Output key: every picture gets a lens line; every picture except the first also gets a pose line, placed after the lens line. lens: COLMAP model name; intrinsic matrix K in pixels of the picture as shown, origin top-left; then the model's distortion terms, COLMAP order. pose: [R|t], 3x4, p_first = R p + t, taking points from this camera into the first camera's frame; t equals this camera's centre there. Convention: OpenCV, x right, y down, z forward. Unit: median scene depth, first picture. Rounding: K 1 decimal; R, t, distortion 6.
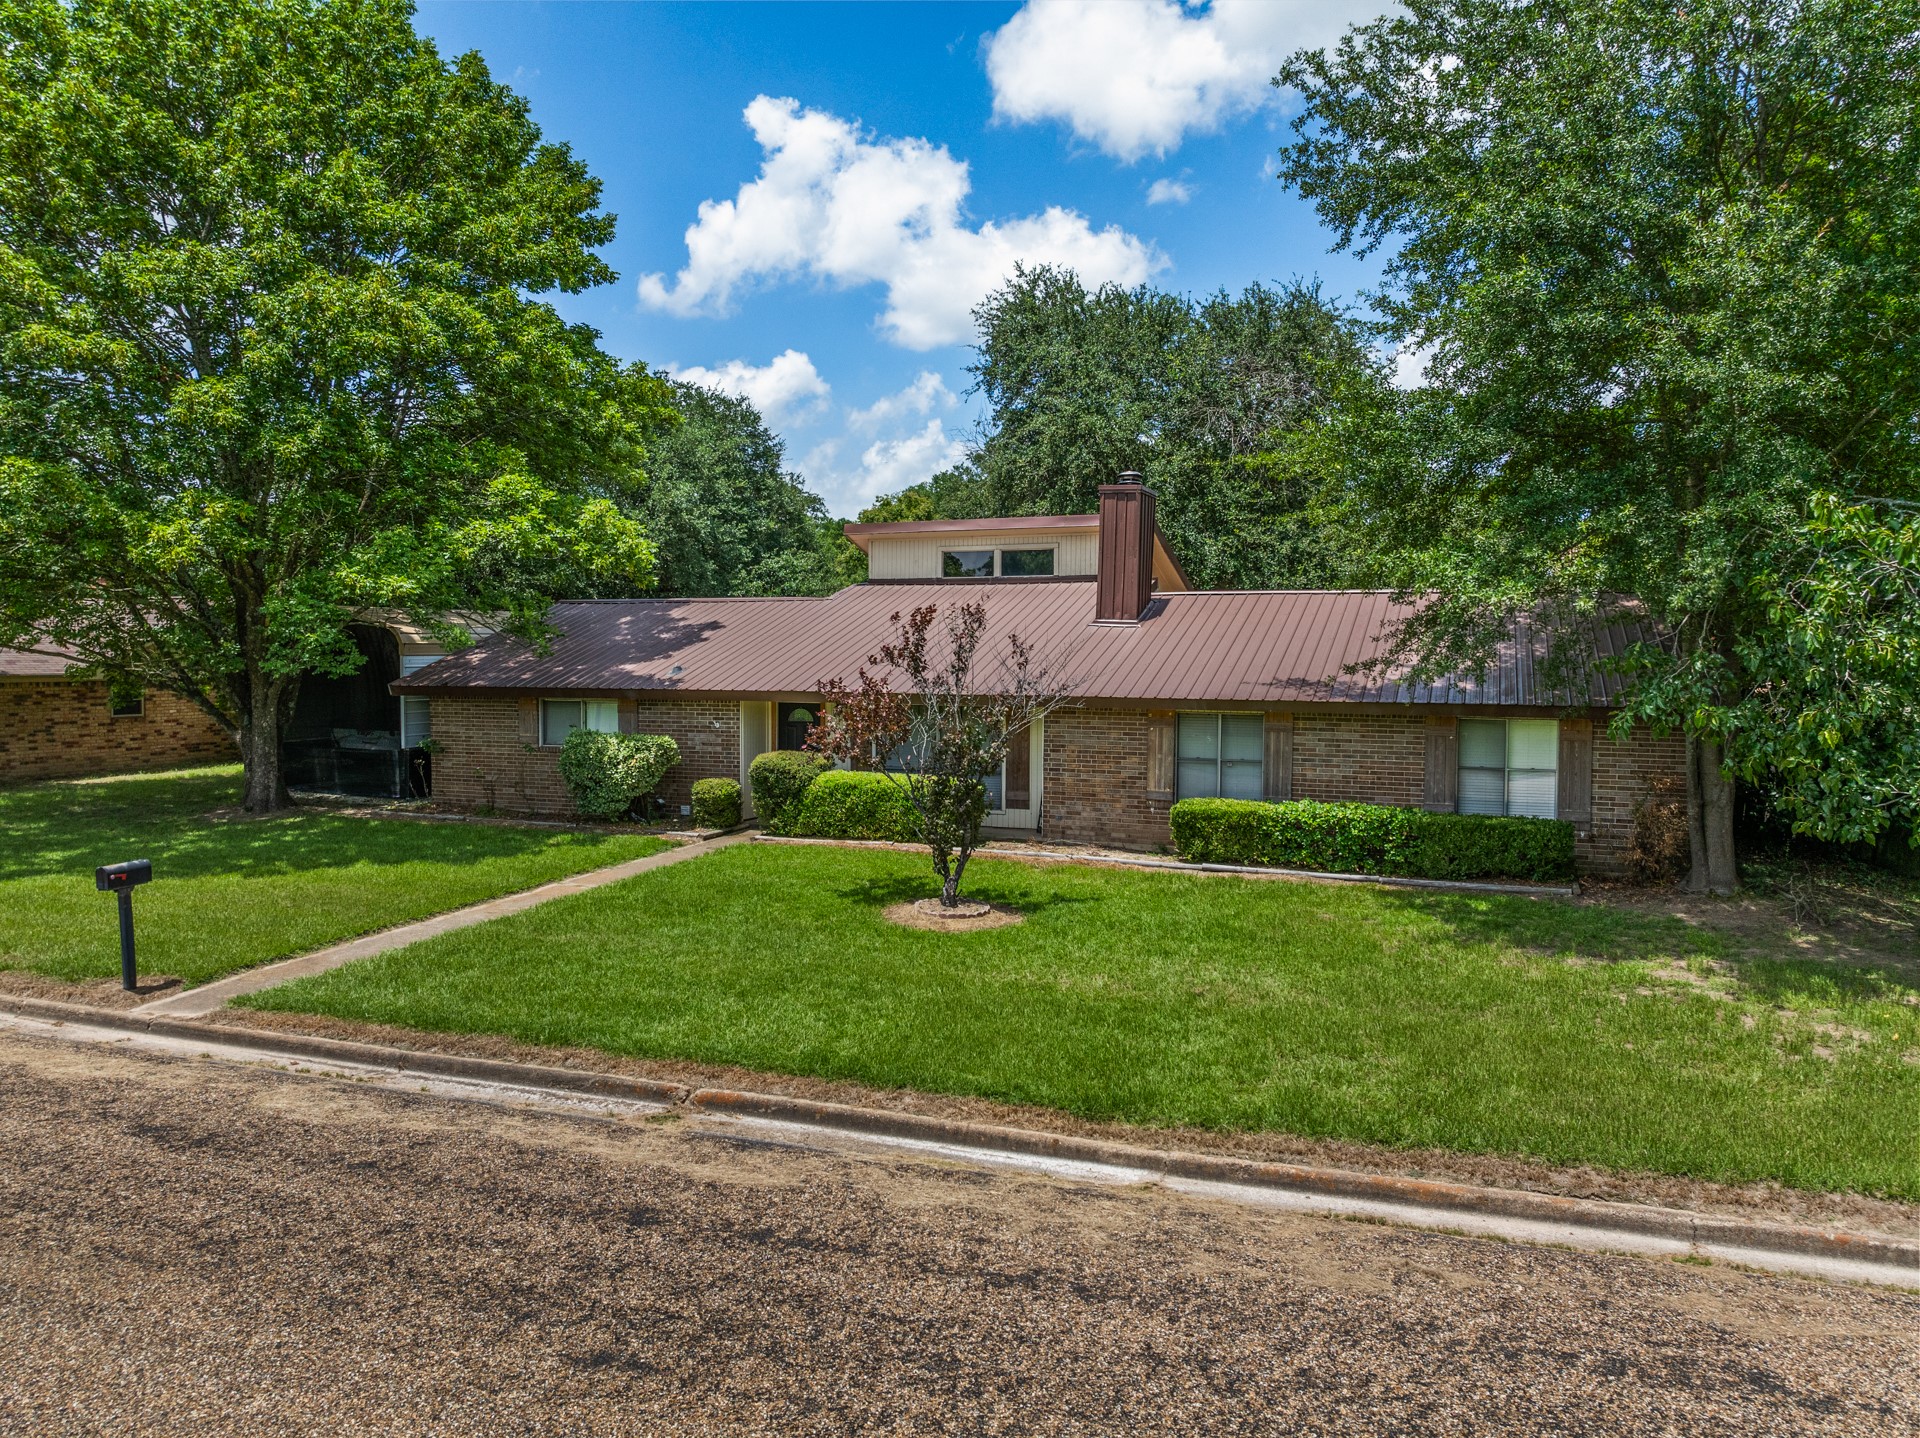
lens RADIAL K [[1335.7, 0, 999.4], [0, 1335.7, 713.7], [0, 0, 1]] dist [-0.038476, -0.001920]
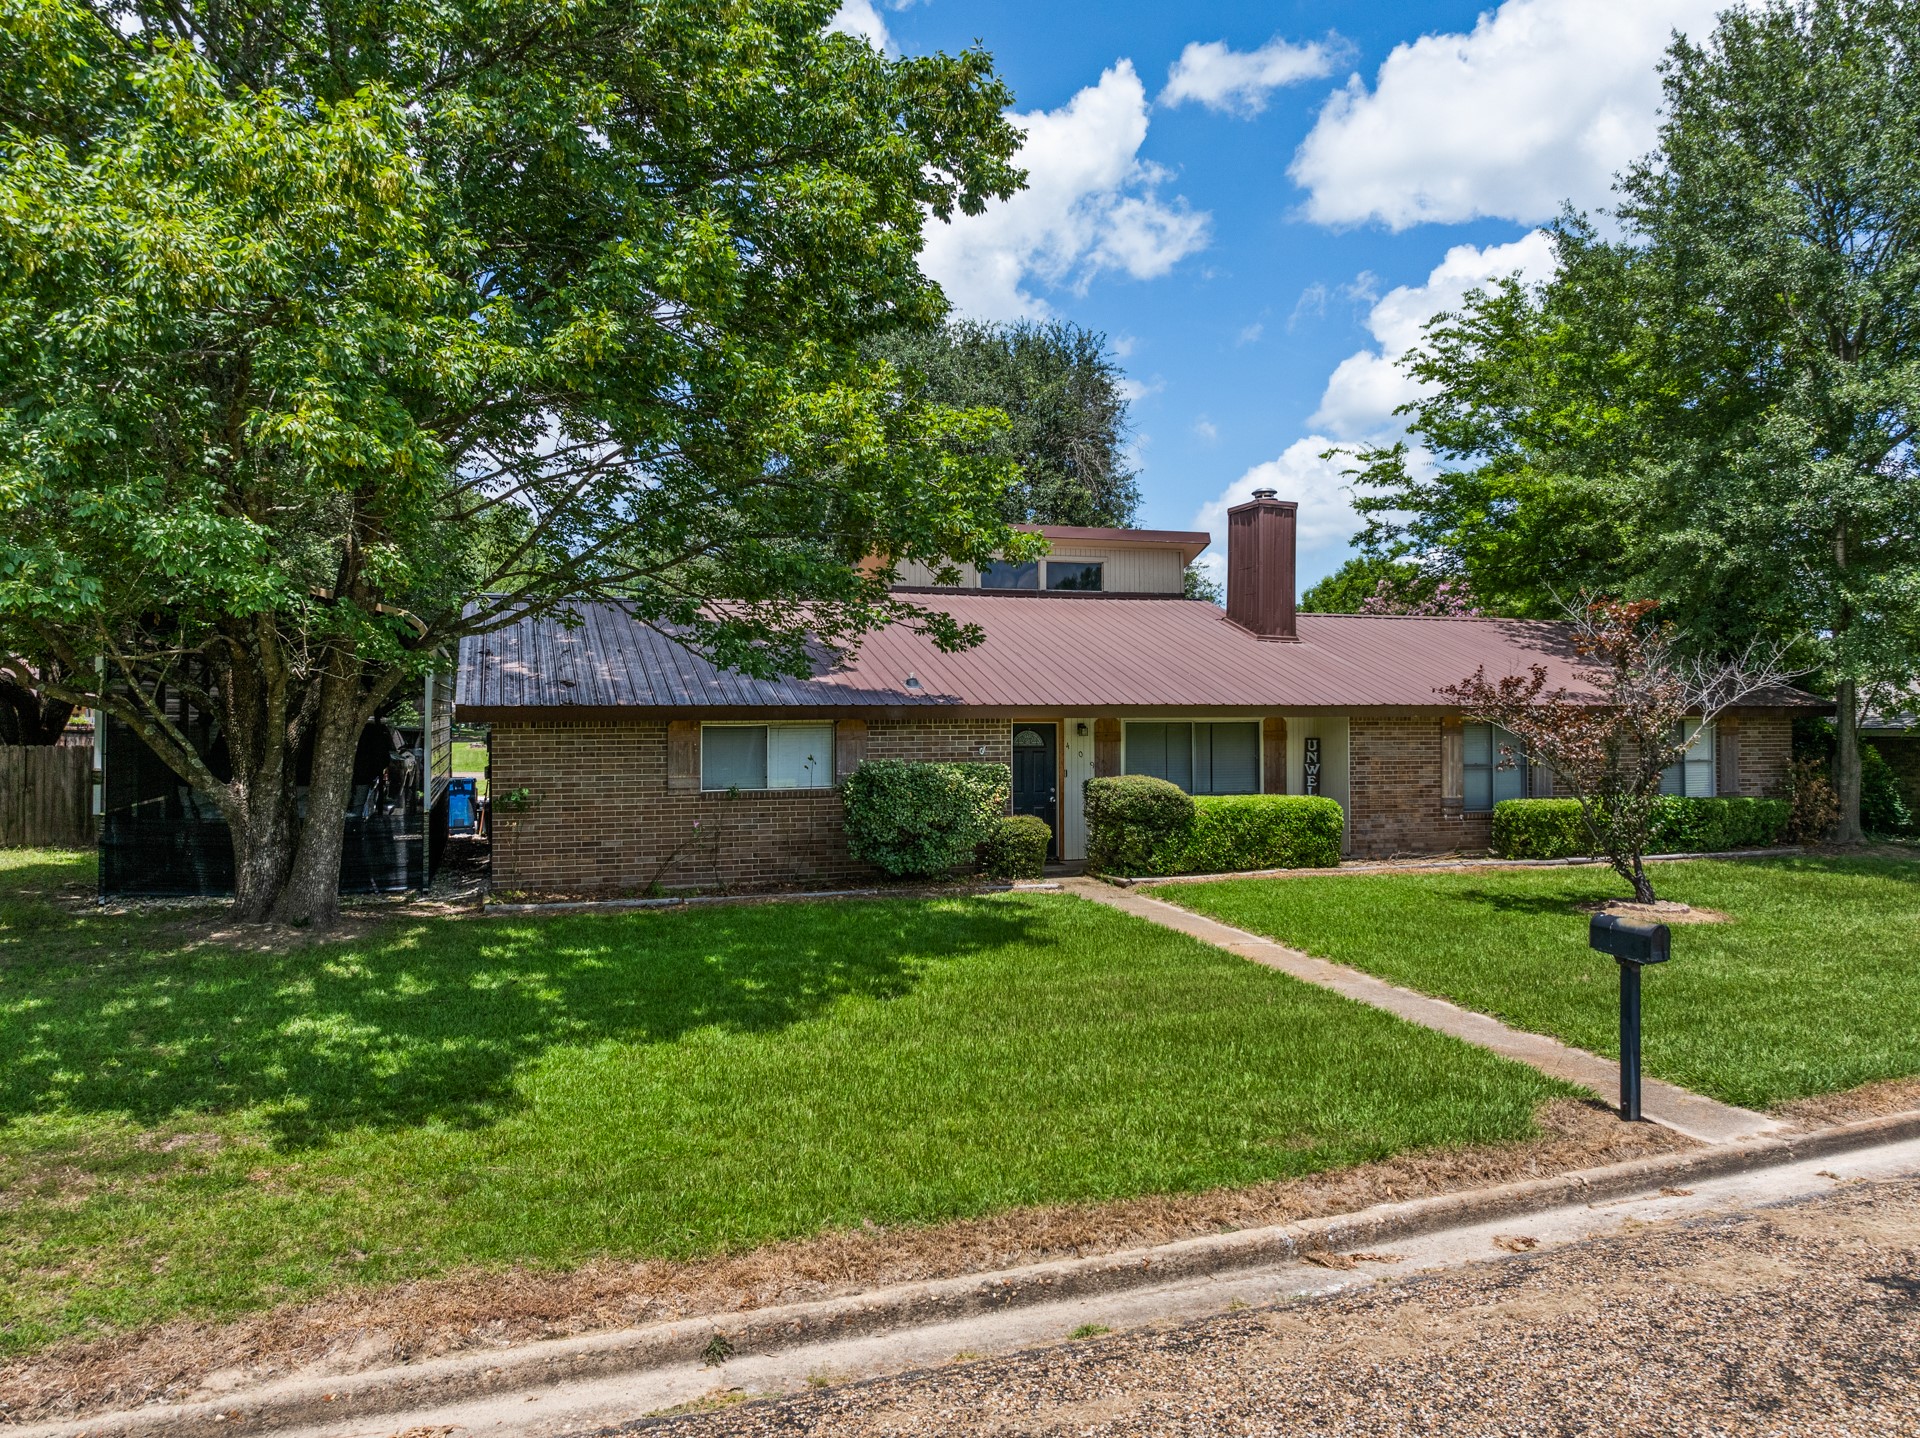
lens RADIAL K [[1335.7, 0, 999.4], [0, 1335.7, 713.7], [0, 0, 1]] dist [-0.038476, -0.001920]
pose [[0.770685, -0.006029, 0.637187, -0.841302], [0.036702, 0.998715, -0.034942, 0.016958], [-0.636158, 0.050315, 0.769916, 0.451154]]
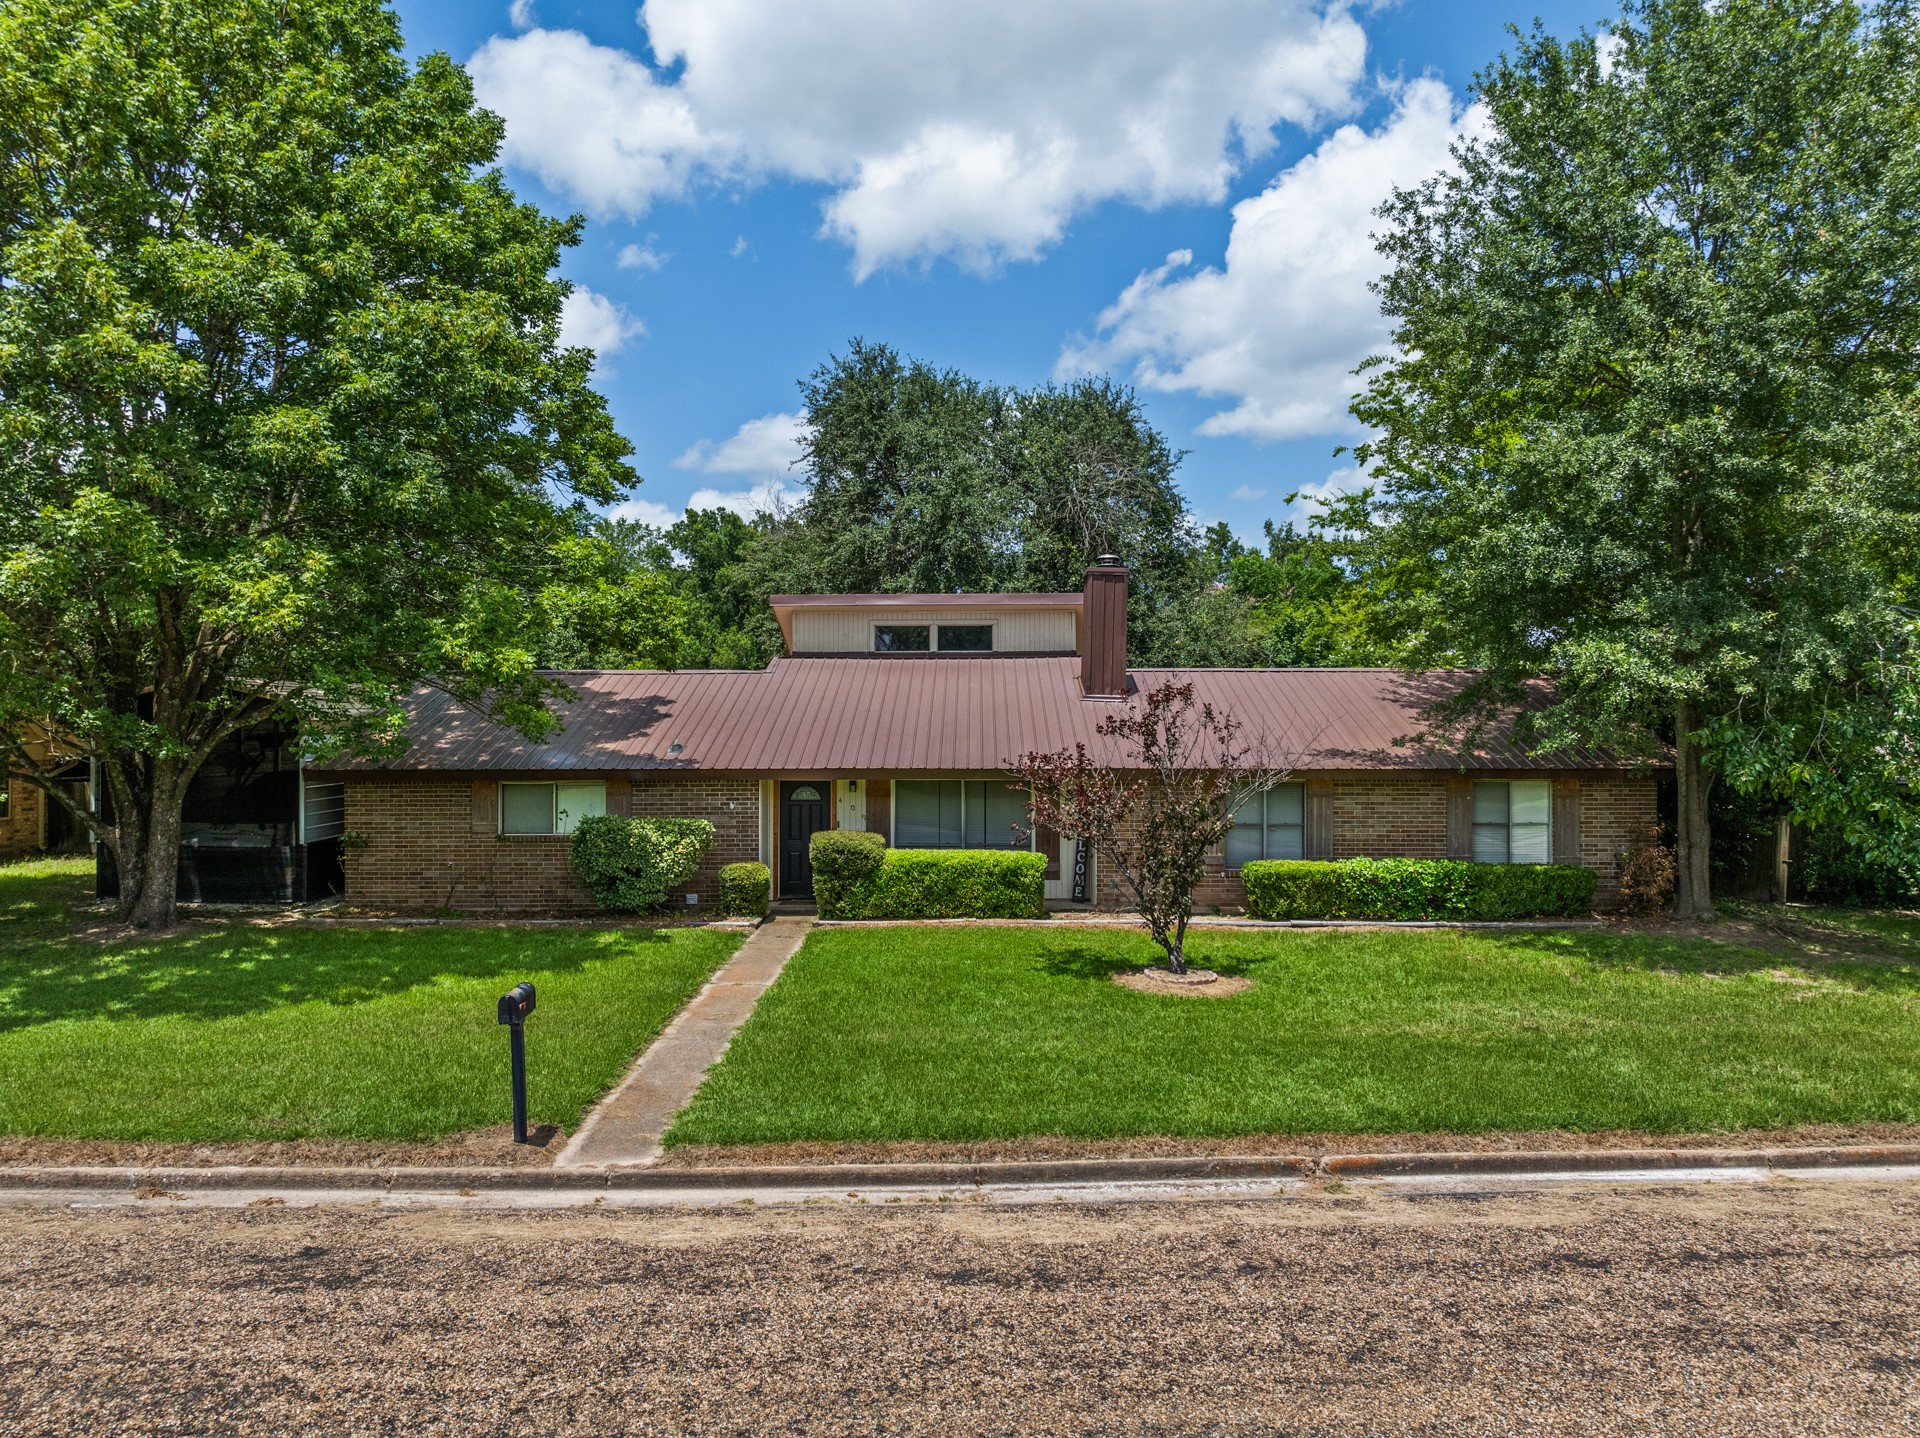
lens RADIAL K [[1335.7, 0, 999.4], [0, 1335.7, 713.7], [0, 0, 1]] dist [-0.038476, -0.001920]
pose [[0.934108, -0.003106, 0.356977, -0.439208], [0.021831, 0.998588, -0.048438, -0.007949], [-0.356323, 0.053040, 0.932856, 0.064116]]
